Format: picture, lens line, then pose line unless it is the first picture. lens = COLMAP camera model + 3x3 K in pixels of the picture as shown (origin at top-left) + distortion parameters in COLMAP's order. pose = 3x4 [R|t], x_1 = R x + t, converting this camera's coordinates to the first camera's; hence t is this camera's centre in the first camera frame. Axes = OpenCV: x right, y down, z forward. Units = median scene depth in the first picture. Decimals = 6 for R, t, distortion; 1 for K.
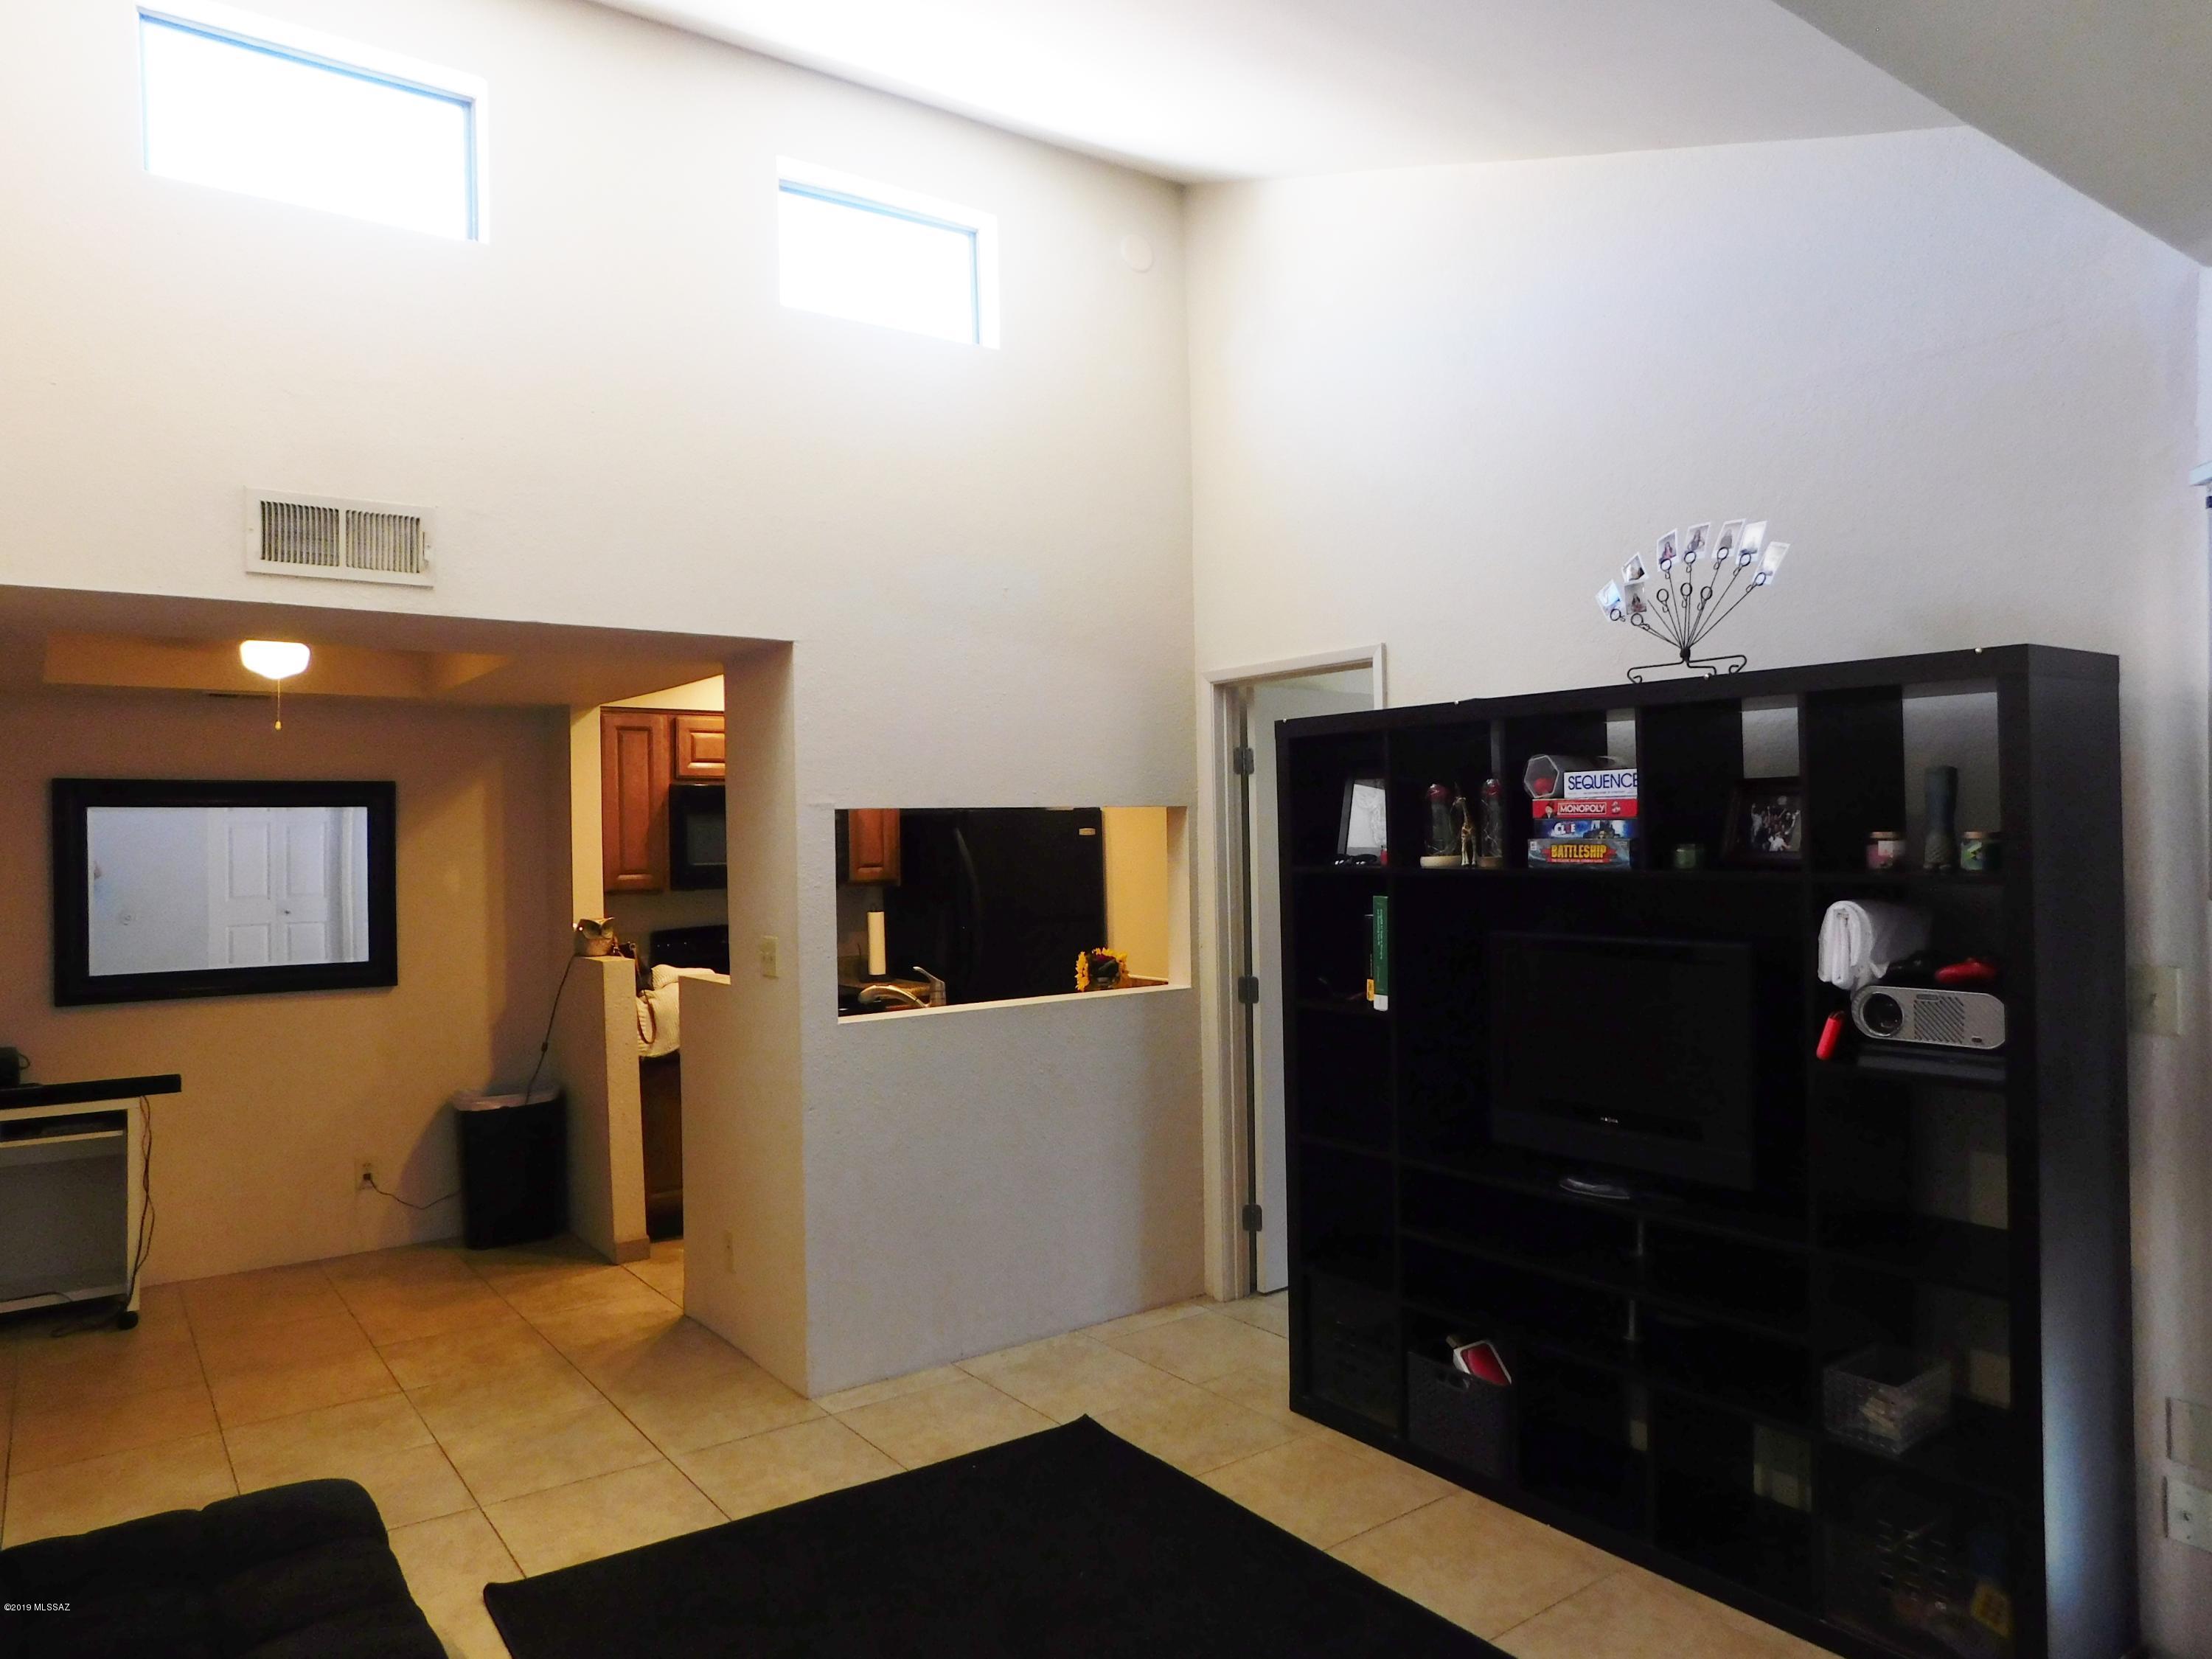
lens RADIAL K [[1461.7, 0, 1106.0], [0, 1461.7, 829.5], [0, 0, 1]] dist [-0.077080, 0.063243]
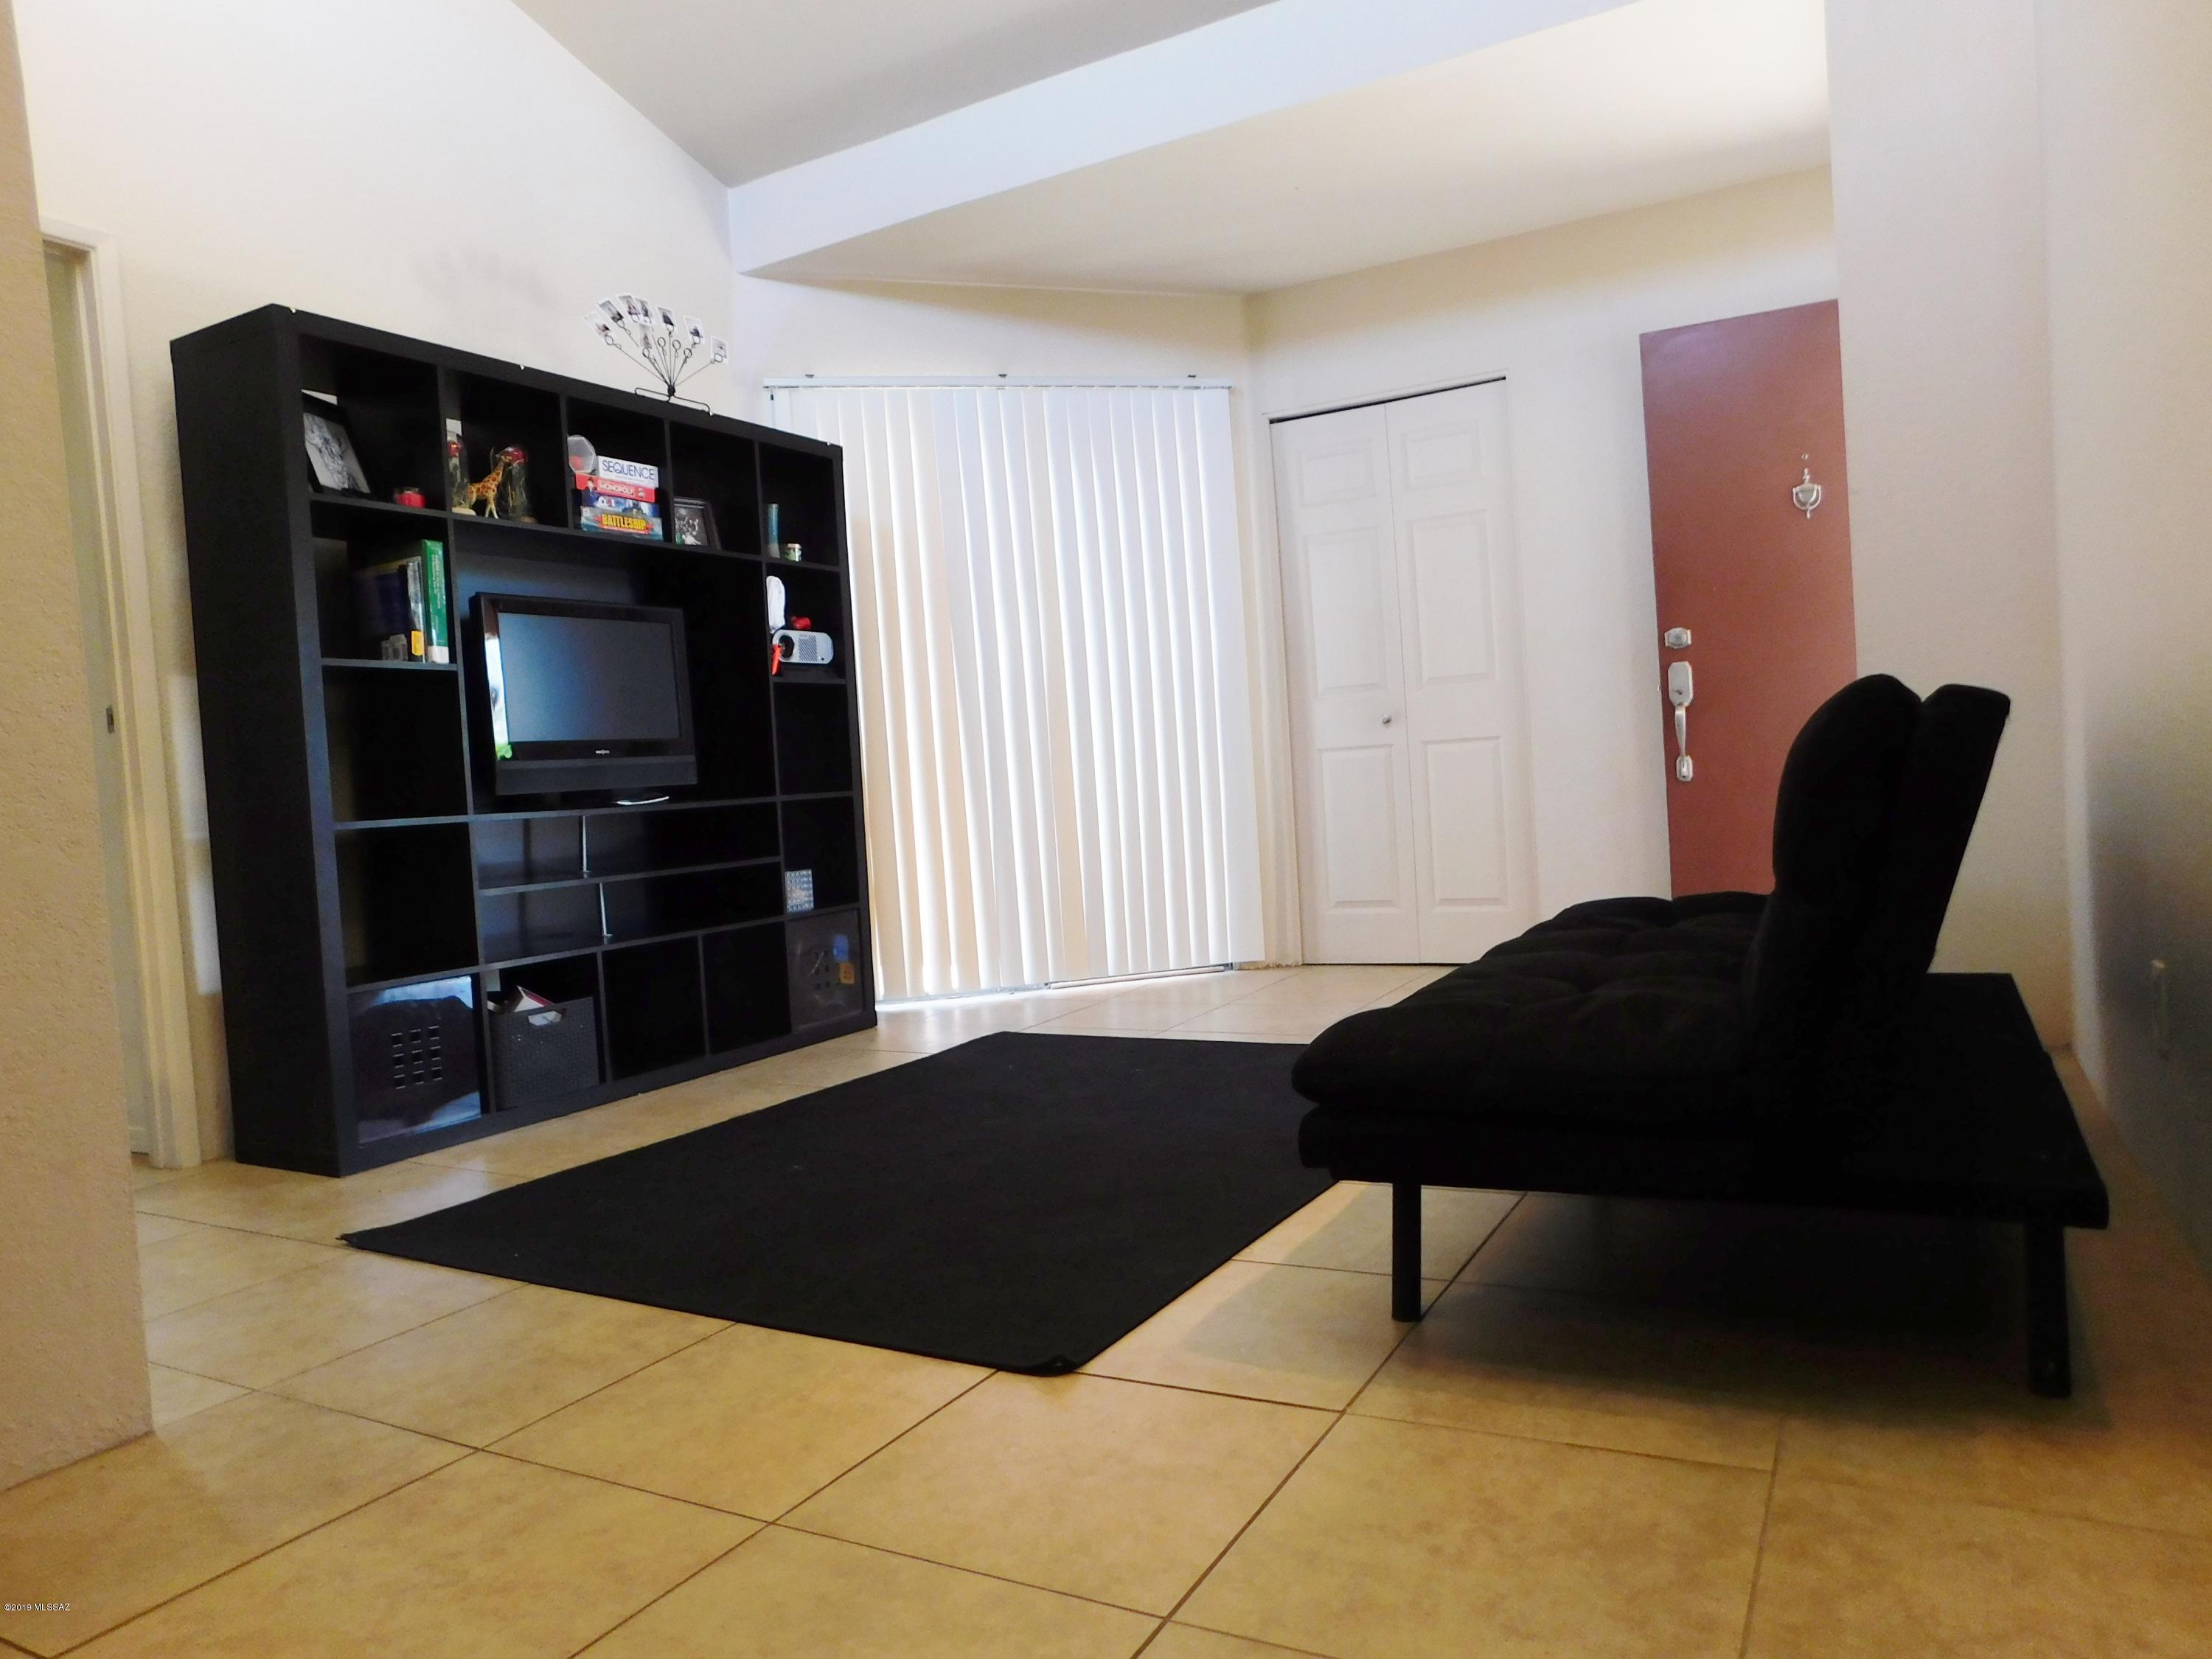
lens RADIAL K [[1461.7, 0, 1106.0], [0, 1461.7, 829.5], [0, 0, 1]] dist [-0.077080, 0.063243]
pose [[-0.415325, 0.012021, 0.909594, -0.960753], [0.069778, 0.997388, 0.018680, 0.282009], [-0.906993, 0.071228, -0.415079, 1.166443]]
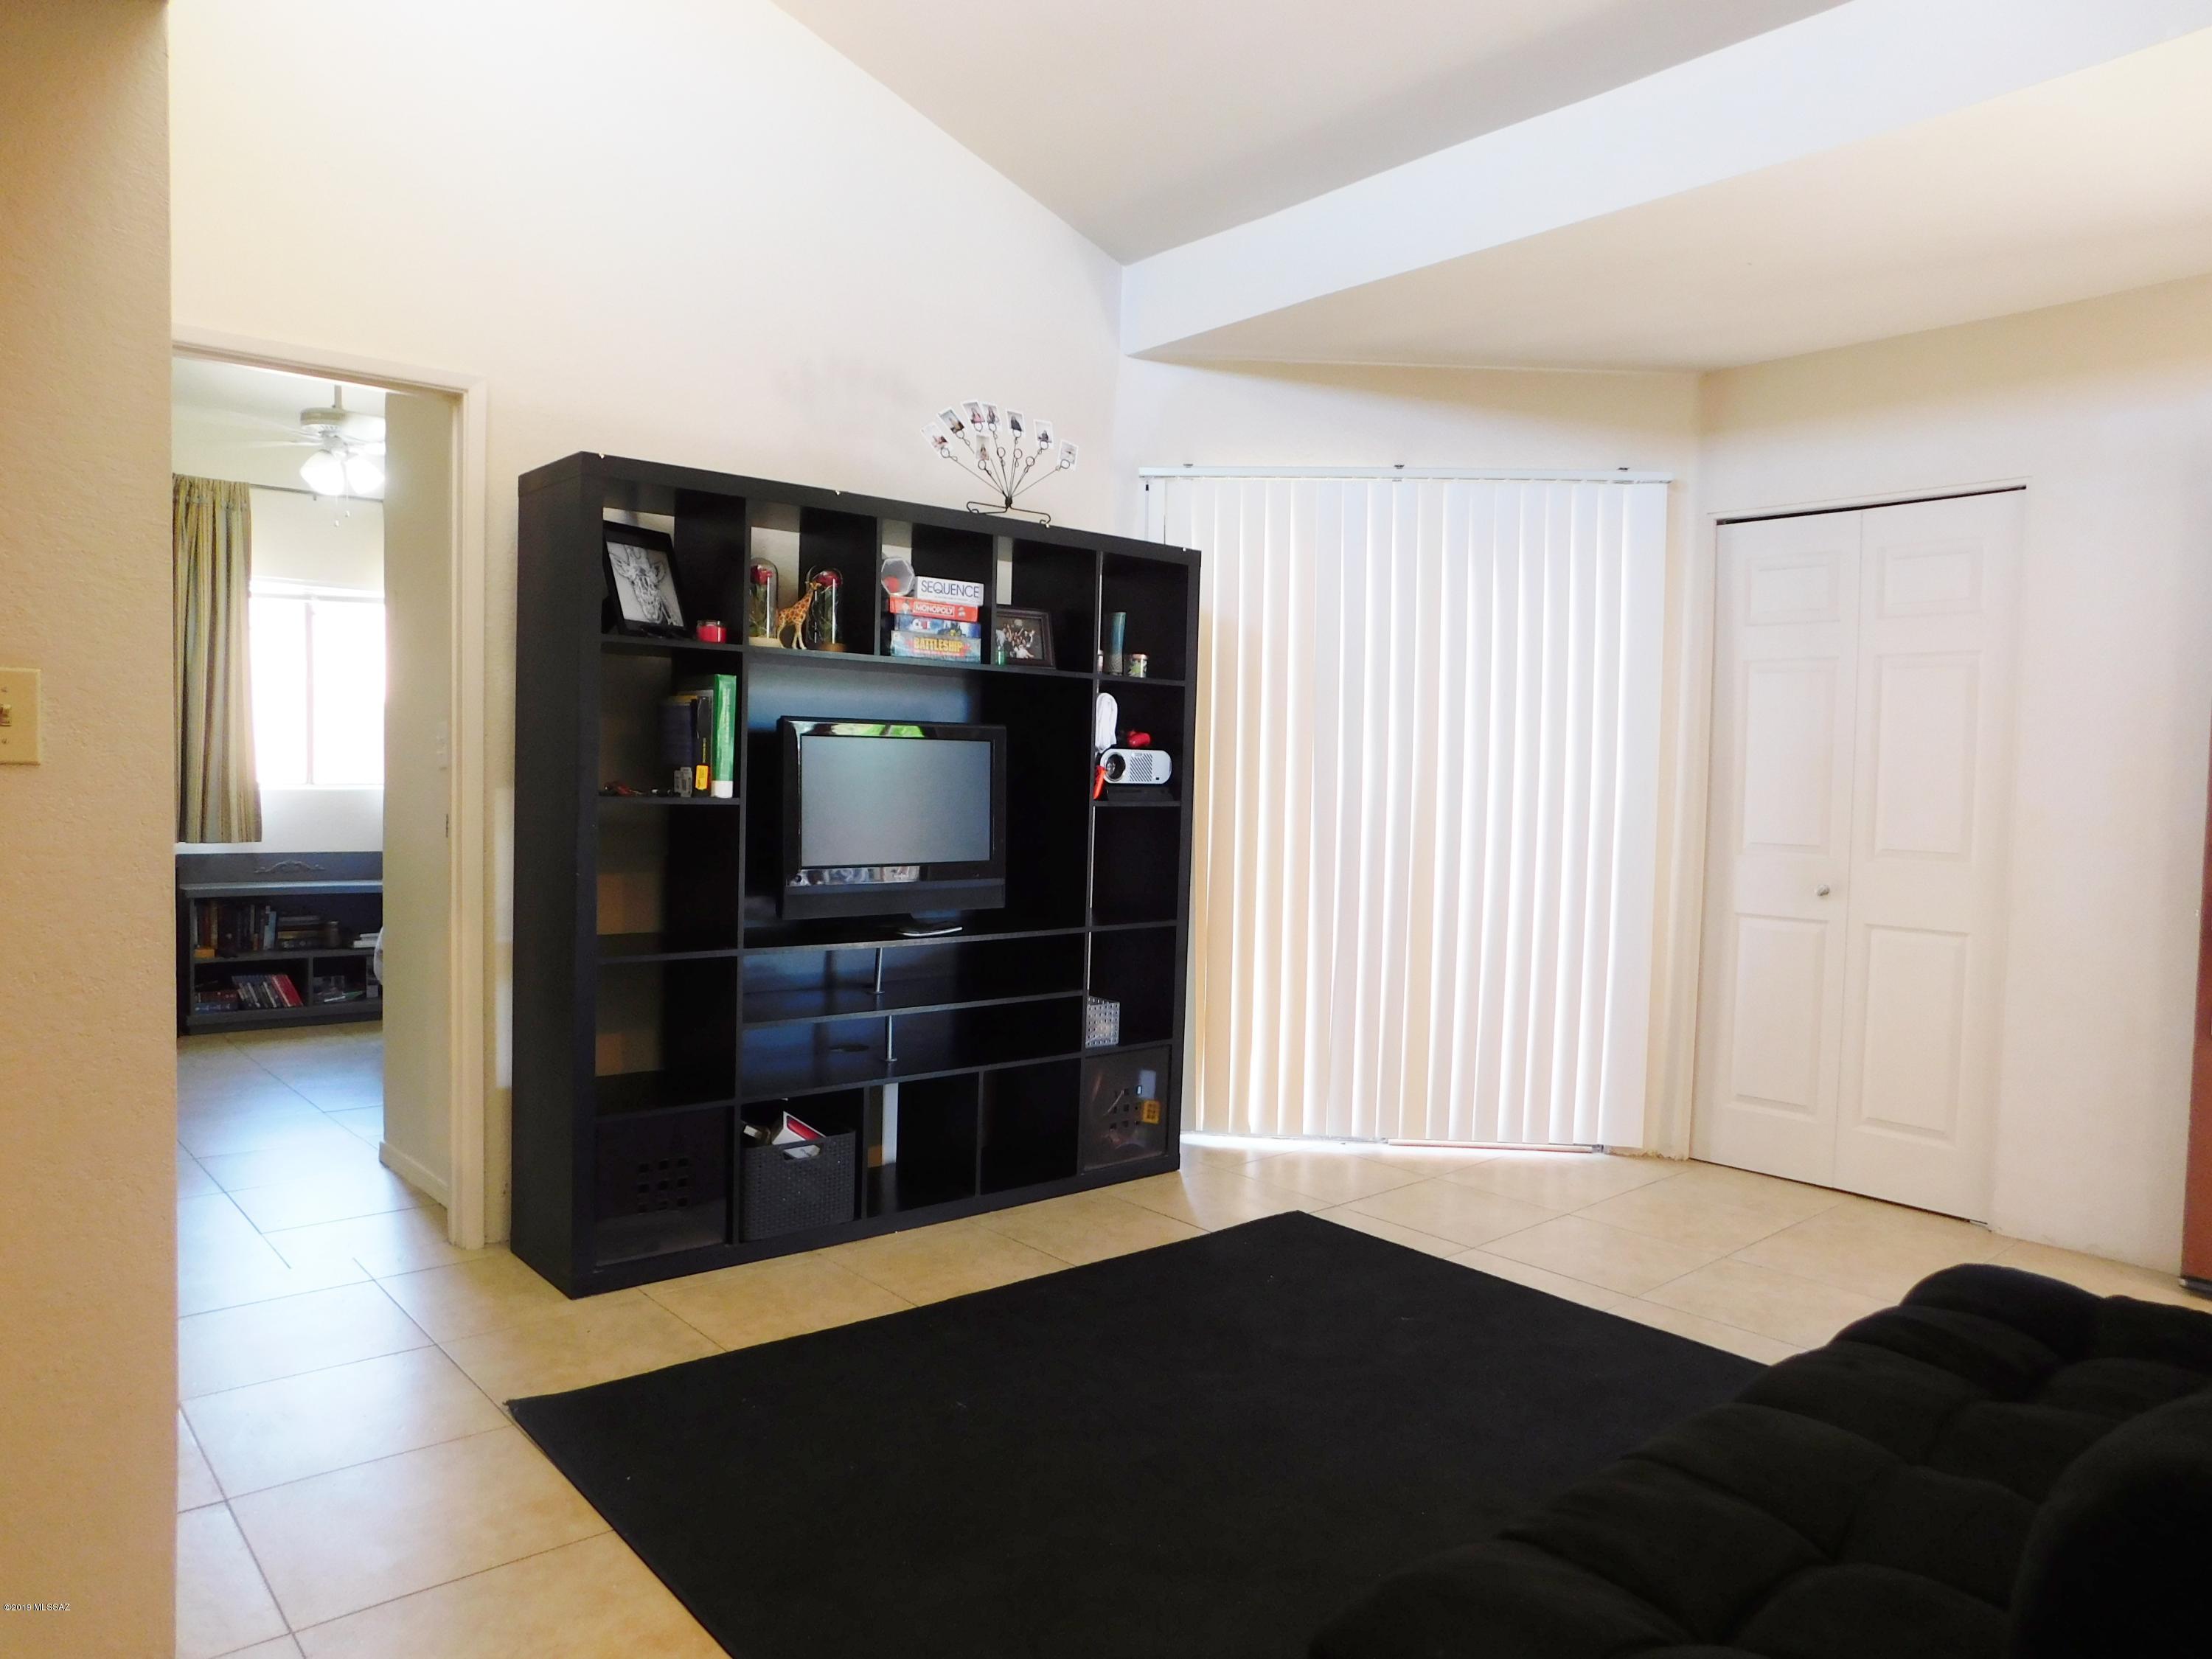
lens RADIAL K [[1461.7, 0, 1106.0], [0, 1461.7, 829.5], [0, 0, 1]] dist [-0.077080, 0.063243]
pose [[-0.082990, -0.024903, 0.996239, -0.883931], [-0.025124, 0.999422, 0.022890, 0.136022], [-0.996234, -0.023130, -0.083567, 0.967715]]
